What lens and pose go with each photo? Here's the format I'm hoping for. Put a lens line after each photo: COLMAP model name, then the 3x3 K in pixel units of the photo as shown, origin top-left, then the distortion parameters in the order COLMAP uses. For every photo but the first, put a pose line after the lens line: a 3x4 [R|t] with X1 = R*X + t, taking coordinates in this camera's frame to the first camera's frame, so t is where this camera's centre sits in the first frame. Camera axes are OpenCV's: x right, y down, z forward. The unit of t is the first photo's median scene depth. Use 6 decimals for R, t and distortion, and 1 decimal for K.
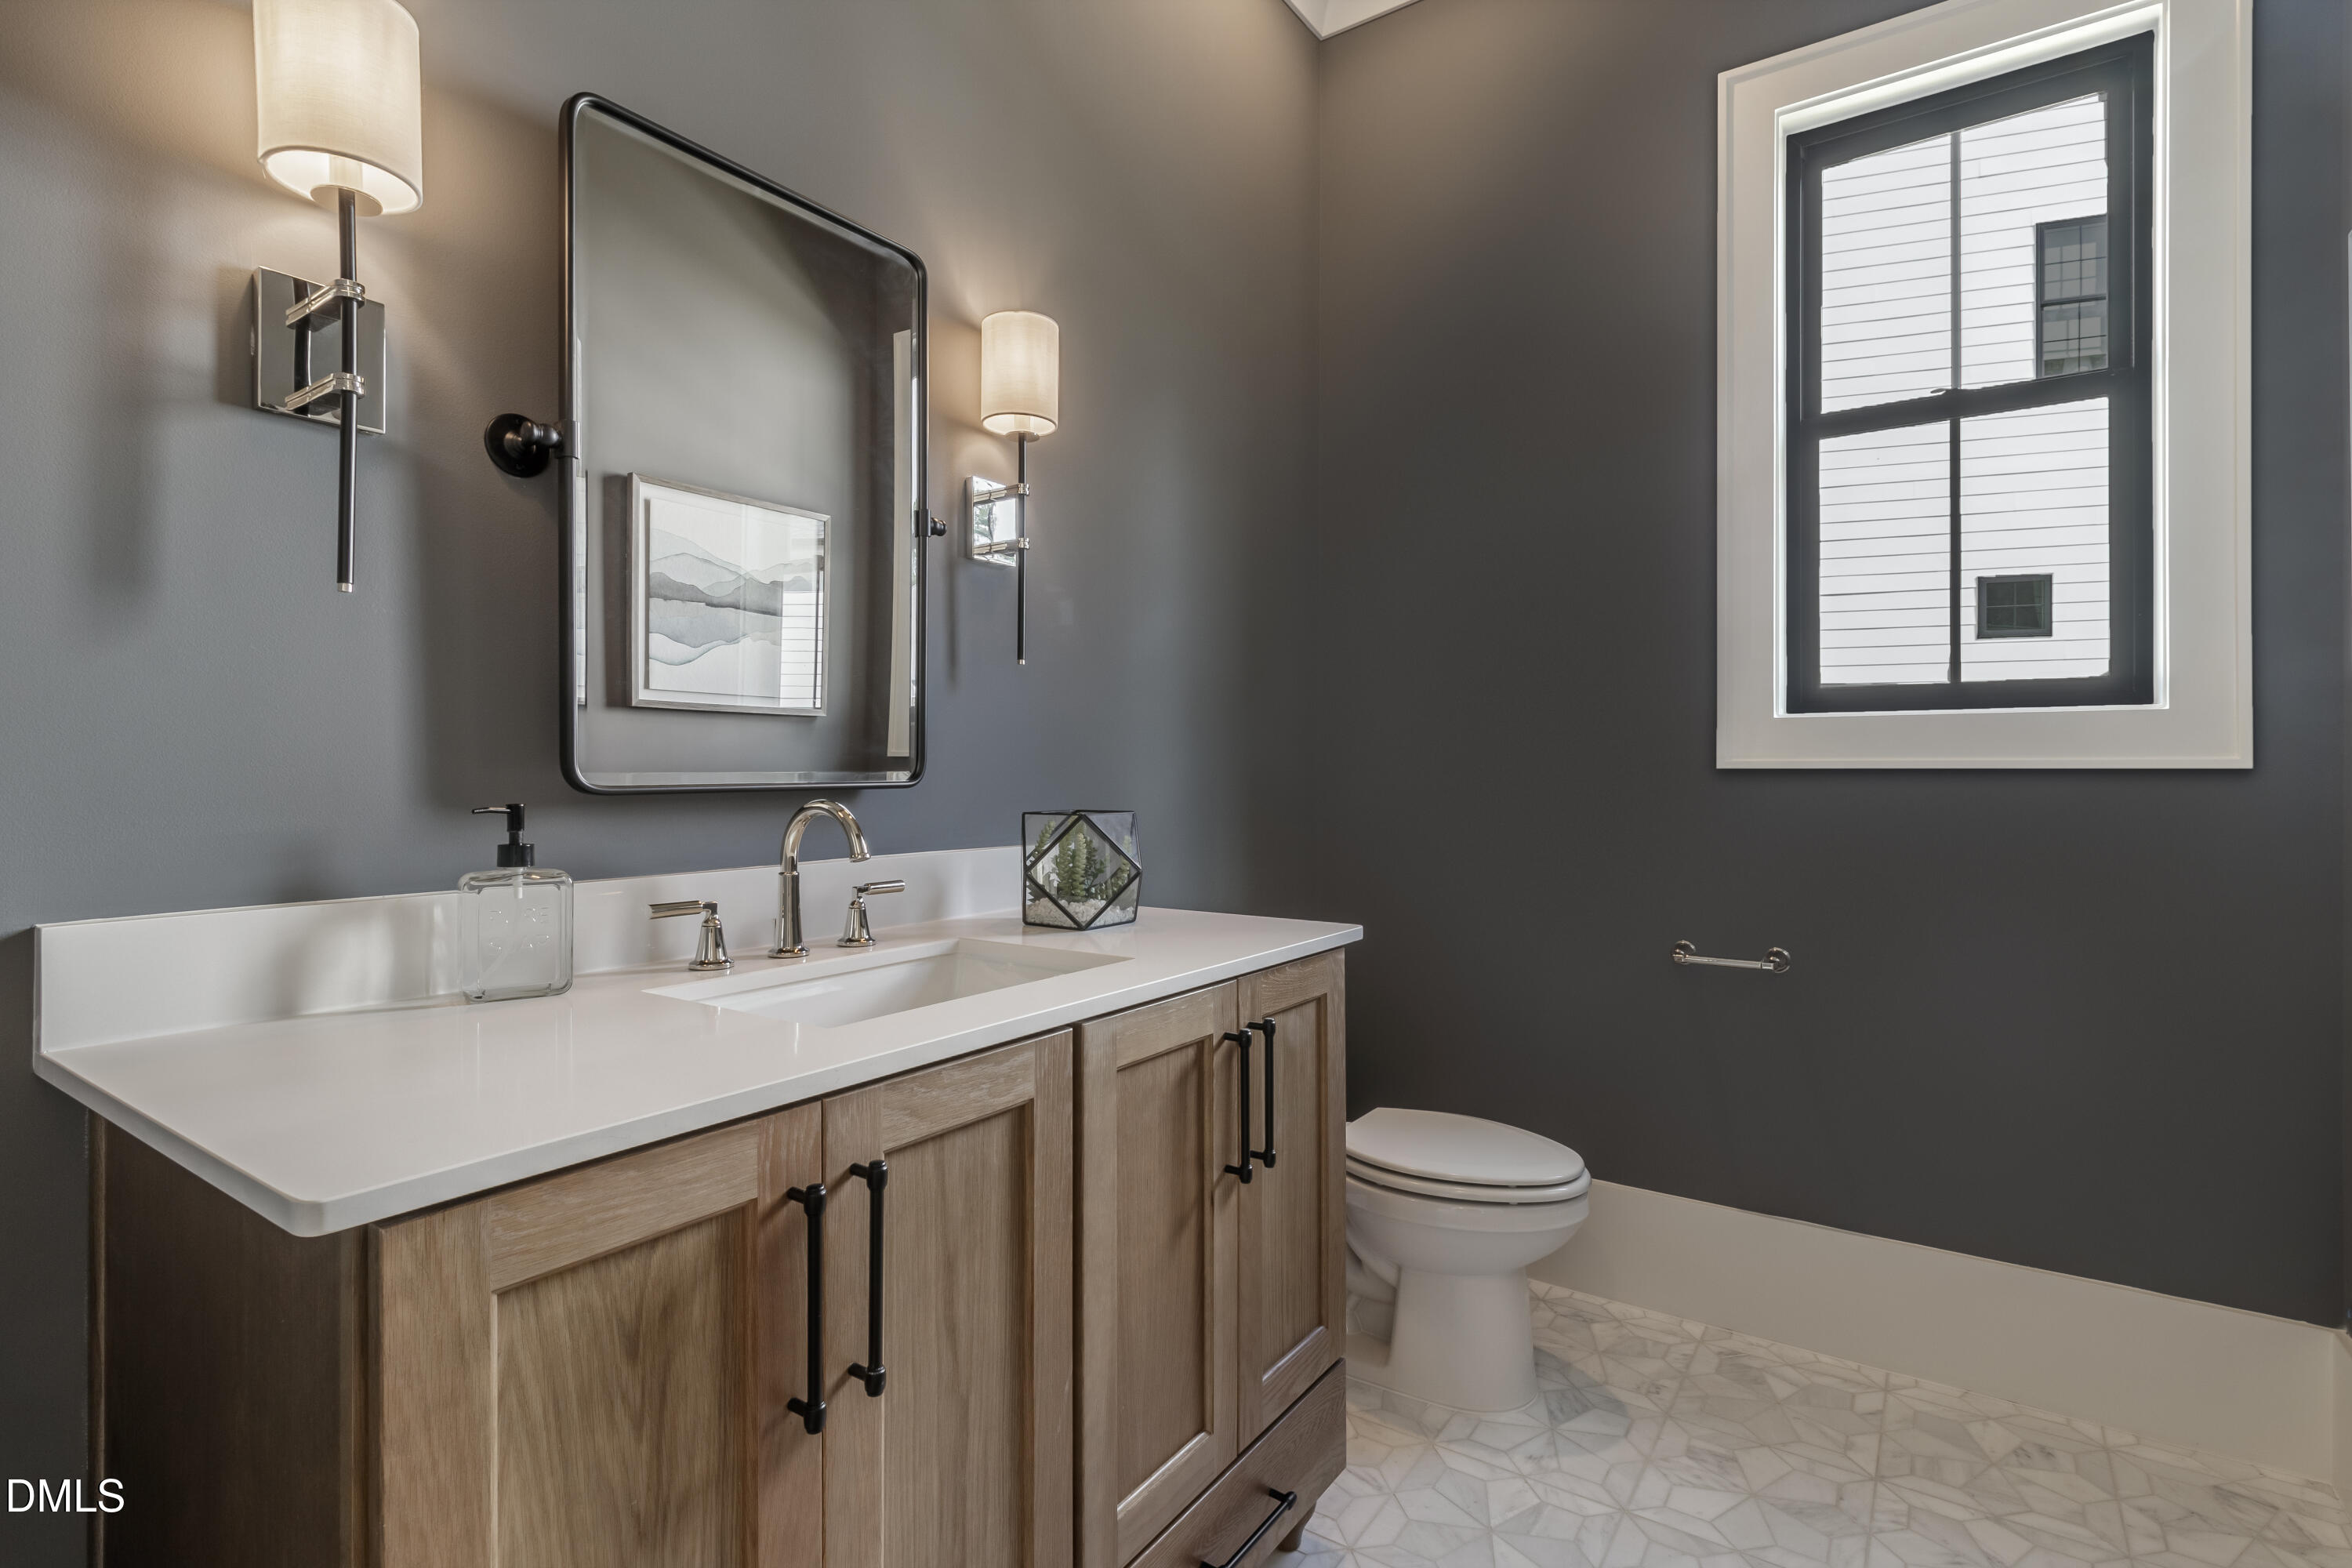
lens RADIAL K [[1113.5, 0, 1175.3], [0, 1113.5, 749.9], [0, 0, 1]] dist [-0.001952, -0.000014]
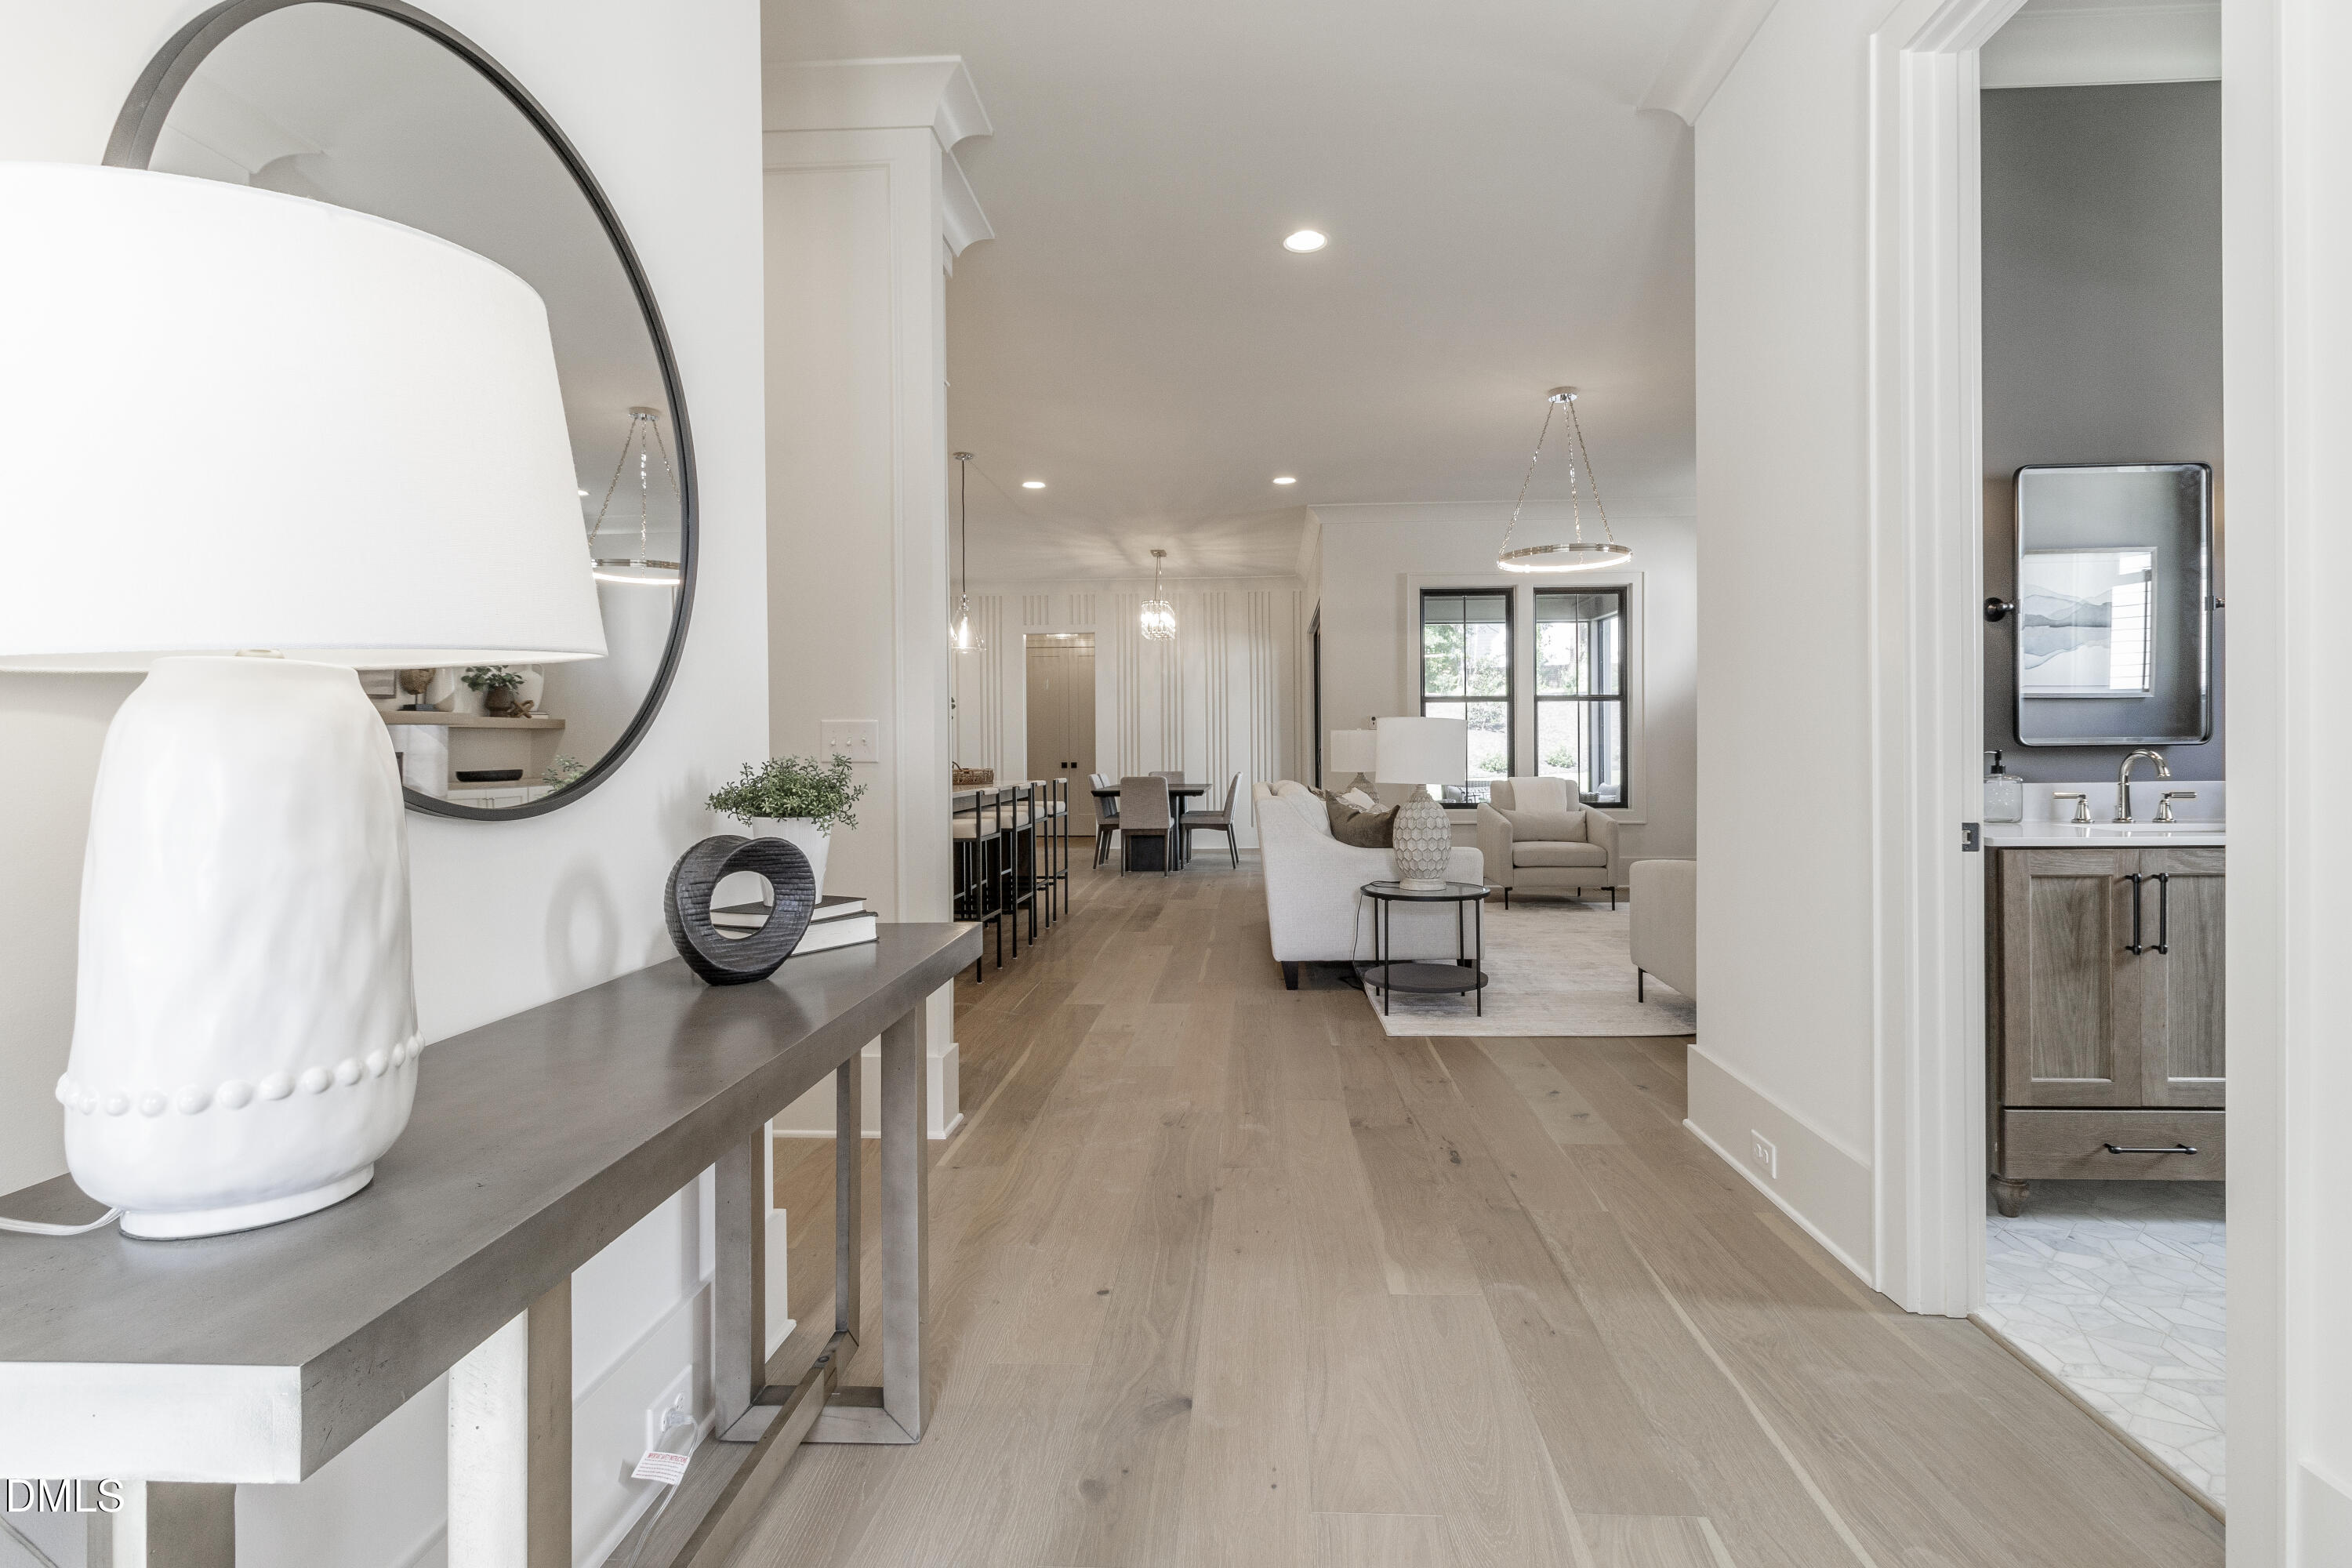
lens RADIAL K [[1167.0, 0, 1176.0], [0, 1167.0, 784.0], [0, 0, 1]] dist [-0.006282, -0.001047]
pose [[0.531785, 0.009319, -0.846828, 0.699580], [0.026641, 0.999260, 0.027726, 0.000428], [0.846460, -0.037305, 0.531144, -2.100021]]
